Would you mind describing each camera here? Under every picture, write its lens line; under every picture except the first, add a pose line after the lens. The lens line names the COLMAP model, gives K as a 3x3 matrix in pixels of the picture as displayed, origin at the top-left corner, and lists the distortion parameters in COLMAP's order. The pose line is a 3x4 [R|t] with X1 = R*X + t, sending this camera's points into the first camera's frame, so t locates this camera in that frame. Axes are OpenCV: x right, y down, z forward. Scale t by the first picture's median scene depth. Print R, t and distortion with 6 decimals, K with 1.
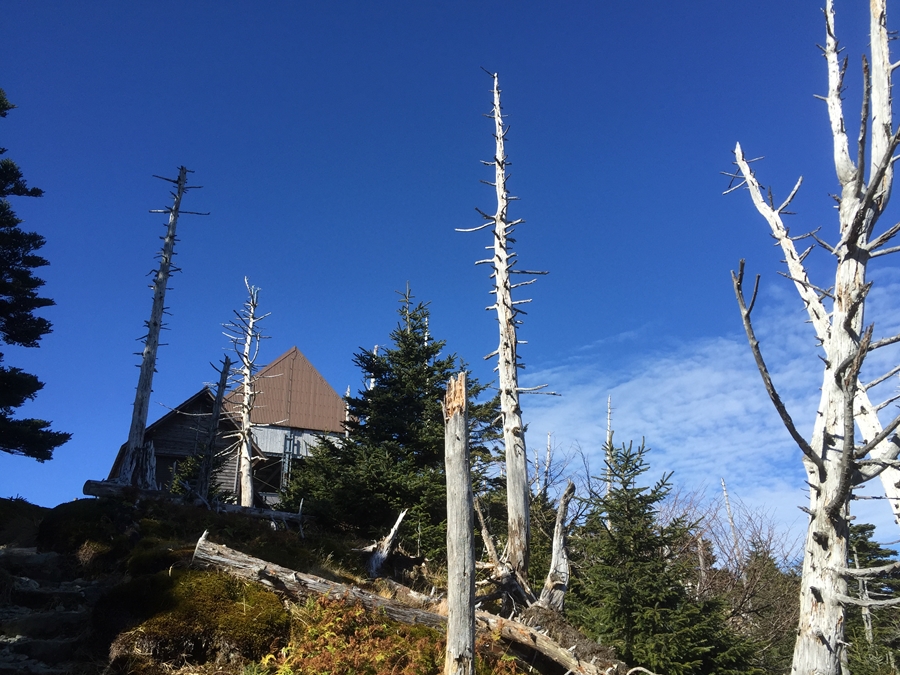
lens RADIAL K [[756.2, 0, 446.0], [0, 756.2, 331.1], [0, 0, 1]] dist [0.052247, 0.001614]
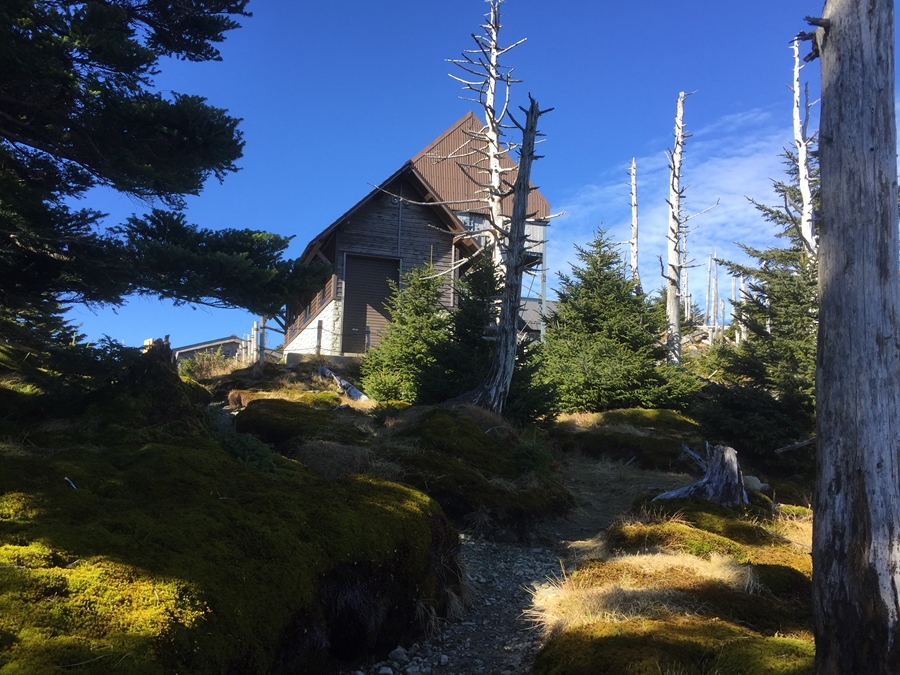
lens RADIAL K [[756.2, 0, 456.0], [0, 756.2, 337.8], [0, 0, 1]] dist [0.052247, 0.001614]
pose [[0.990301, 0.032918, -0.134985, -0.201781], [0.008092, 0.956214, 0.292555, 0.028482], [0.138705, -0.290810, 0.946673, 0.335192]]
